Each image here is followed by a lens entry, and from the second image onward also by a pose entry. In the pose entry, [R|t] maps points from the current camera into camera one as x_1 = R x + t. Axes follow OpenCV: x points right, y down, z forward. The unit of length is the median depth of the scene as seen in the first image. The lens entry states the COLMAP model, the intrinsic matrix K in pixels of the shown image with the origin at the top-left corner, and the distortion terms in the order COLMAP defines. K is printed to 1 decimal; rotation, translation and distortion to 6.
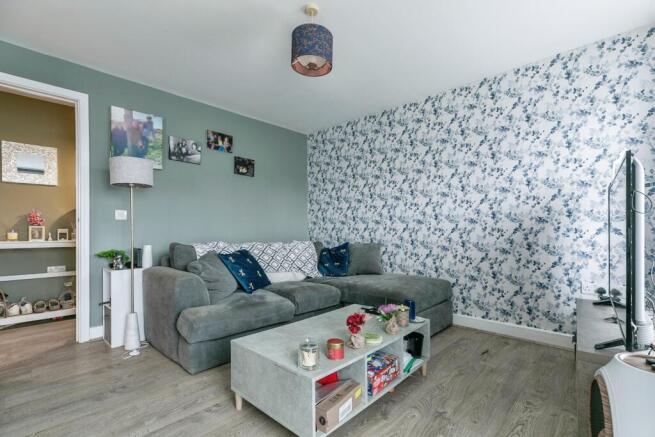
lens RADIAL K [[297.2, 0, 328.6], [0, 297.2, 238.2], [0, 0, 1]] dist [-0.001261, 0.000449]
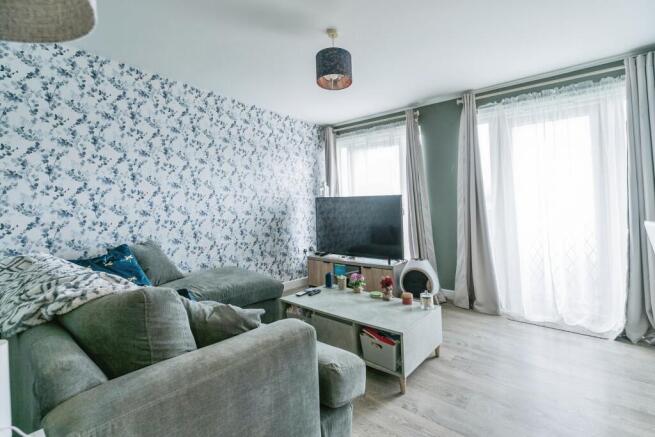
lens RADIAL K [[297.2, 0, 329.5], [0, 297.2, 215.3], [0, 0, 1]] dist [-0.001261, 0.000449]
pose [[-0.058355, 0.005923, 0.998278, -0.495962], [0.054454, 0.998513, -0.002741, -0.017139], [-0.996810, 0.054201, -0.058591, 0.472929]]
